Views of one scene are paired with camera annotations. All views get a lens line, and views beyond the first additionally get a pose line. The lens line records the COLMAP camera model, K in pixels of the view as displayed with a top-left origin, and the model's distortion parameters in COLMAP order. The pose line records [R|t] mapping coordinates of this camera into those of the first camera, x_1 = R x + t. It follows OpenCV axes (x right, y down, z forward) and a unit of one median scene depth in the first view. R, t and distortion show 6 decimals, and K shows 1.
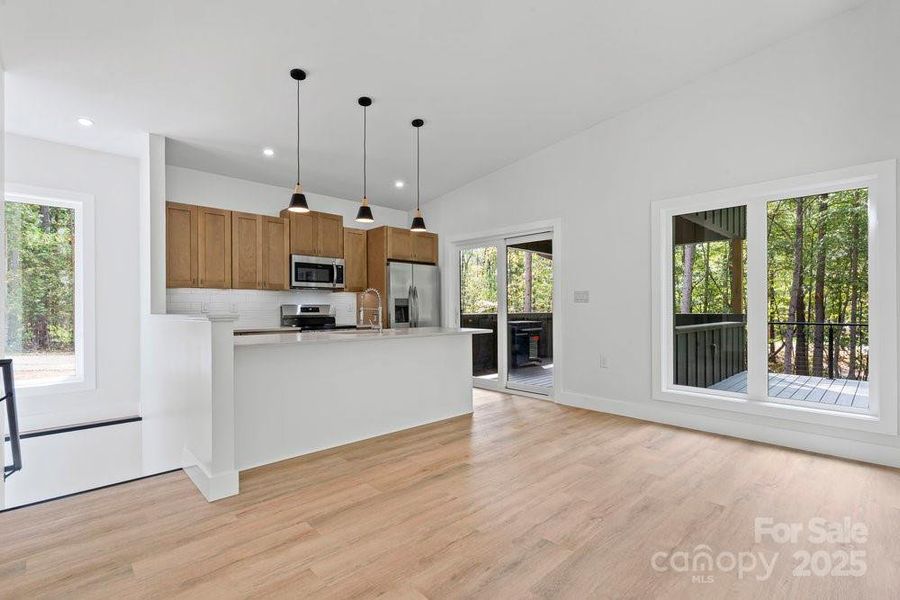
lens RADIAL K [[426.4, 0, 453.0], [0, 426.4, 308.3], [0, 0, 1]] dist [-0.004123, 0.003778]
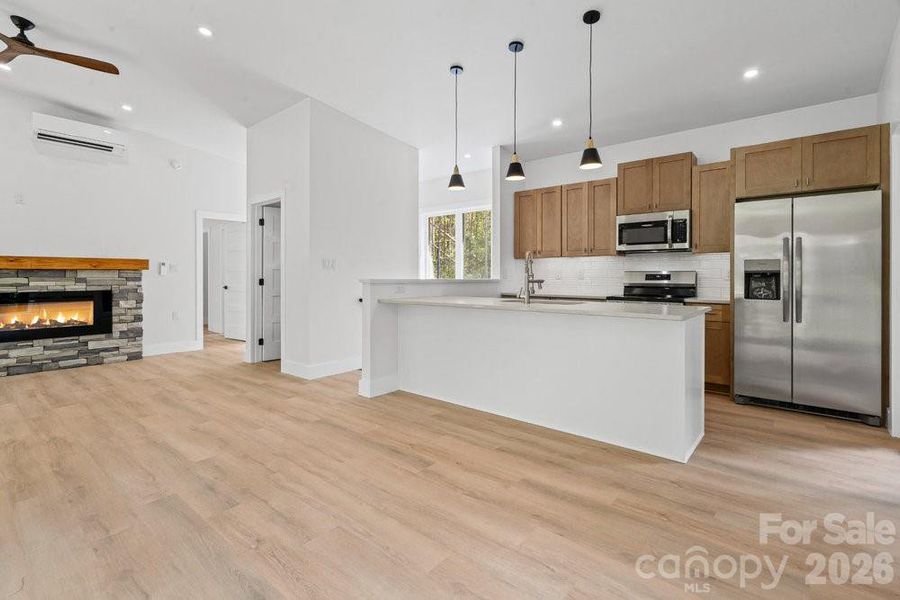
lens RADIAL K [[426.4, 0, 443.6], [0, 426.4, 281.4], [0, 0, 1]] dist [-0.004123, 0.003778]
pose [[0.080528, 0.015811, -0.996627, 0.619513], [-0.002632, 0.999874, 0.015650, -0.000595], [0.996749, 0.001363, 0.080559, 0.697458]]
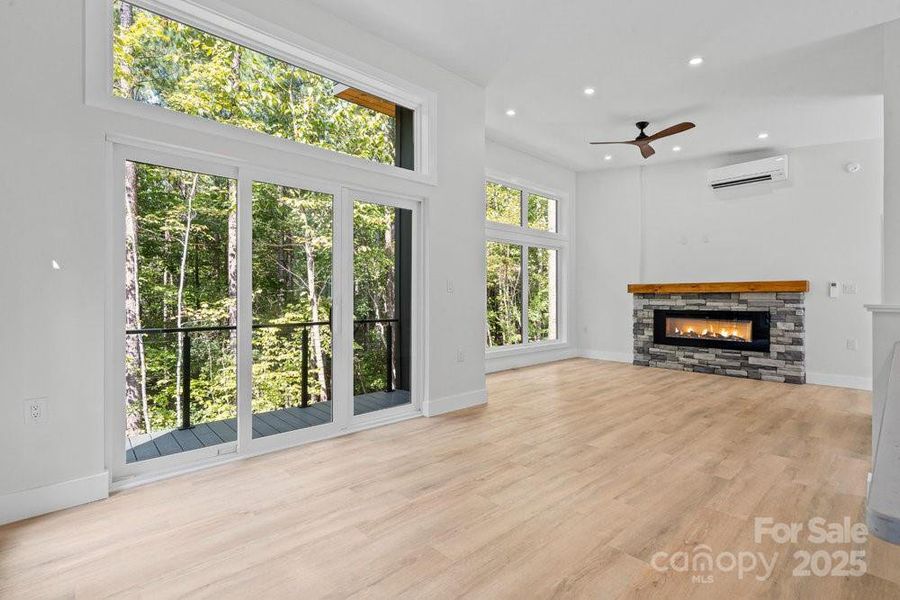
lens RADIAL K [[412.7, 0, 451.8], [0, 412.7, 299.2], [0, 0, 1]] dist [-0.002014, -0.000044]
pose [[-0.999333, 0.002192, 0.036461, 0.201530], [0.002496, 0.999962, 0.008294, -0.004187], [-0.036441, 0.008379, -0.999301, 1.157623]]
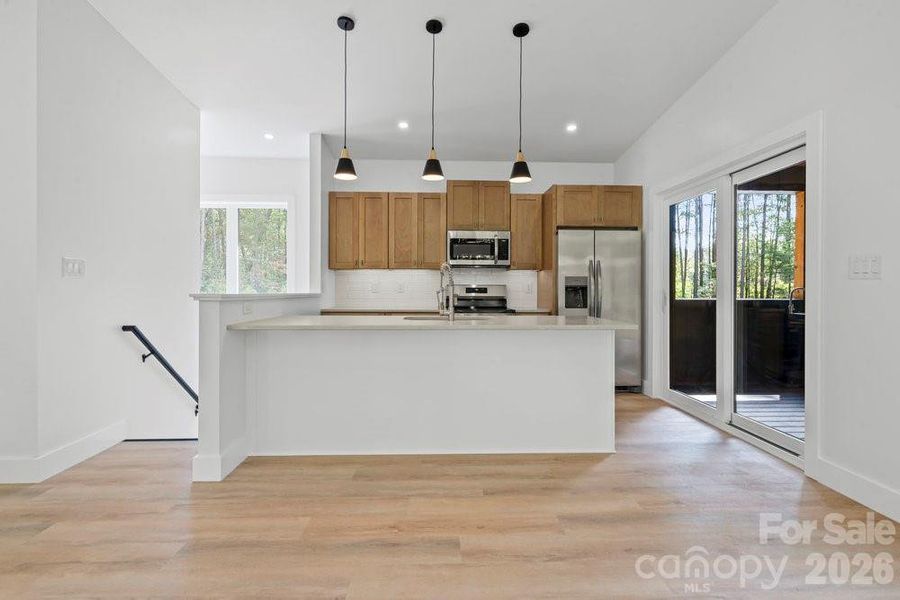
lens RADIAL K [[426.4, 0, 450.1], [0, 426.4, 292.7], [0, 0, 1]] dist [-0.004123, 0.003778]
pose [[0.737776, 0.011627, -0.674945, 0.318153], [-0.006670, 0.999928, 0.009934, -0.000717], [0.675012, -0.002828, 0.737801, 0.393512]]
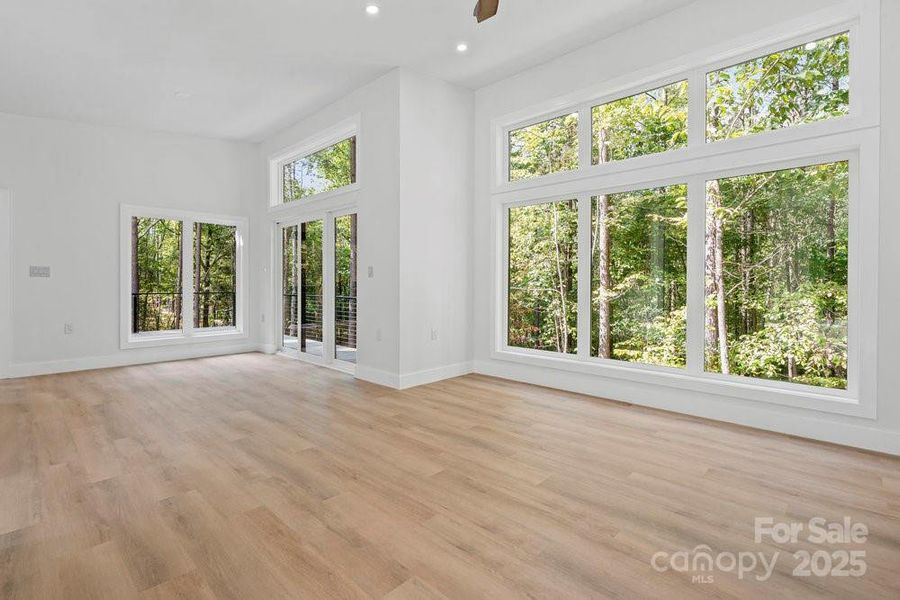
lens RADIAL K [[426.4, 0, 454.2], [0, 426.4, 279.5], [0, 0, 1]] dist [-0.004123, 0.003778]
pose [[-0.036338, 0.004251, 0.999331, -0.928920], [0.005542, 0.999976, -0.004052, 0.002185], [-0.999324, 0.005391, -0.036360, -0.015654]]
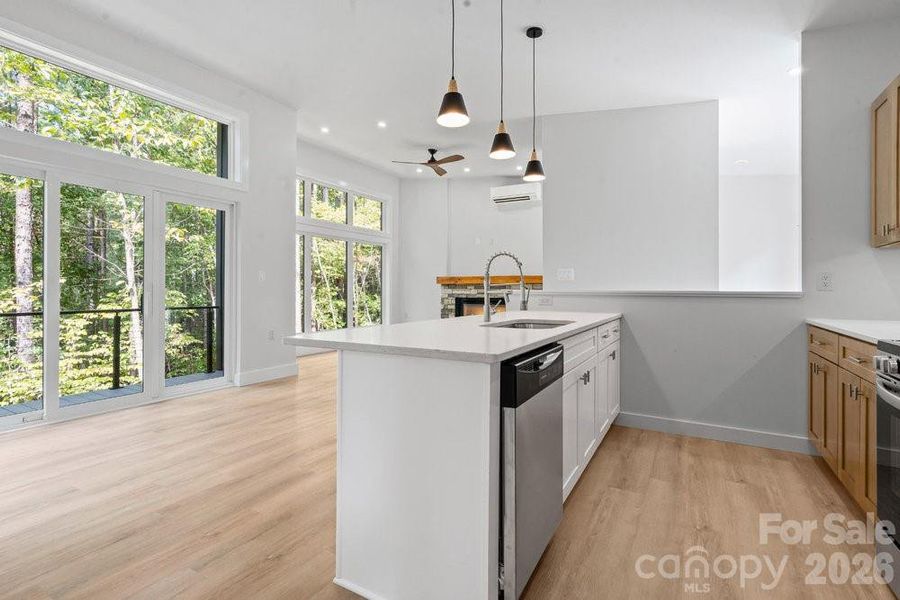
lens RADIAL K [[426.4, 0, 443.7], [0, 426.4, 289.2], [0, 0, 1]] dist [-0.004123, 0.003778]
pose [[-0.965997, -0.000286, -0.258552, 0.056288], [-0.001249, 0.999993, 0.003558, 0.004774], [0.258549, 0.003760, -0.965991, 1.472390]]
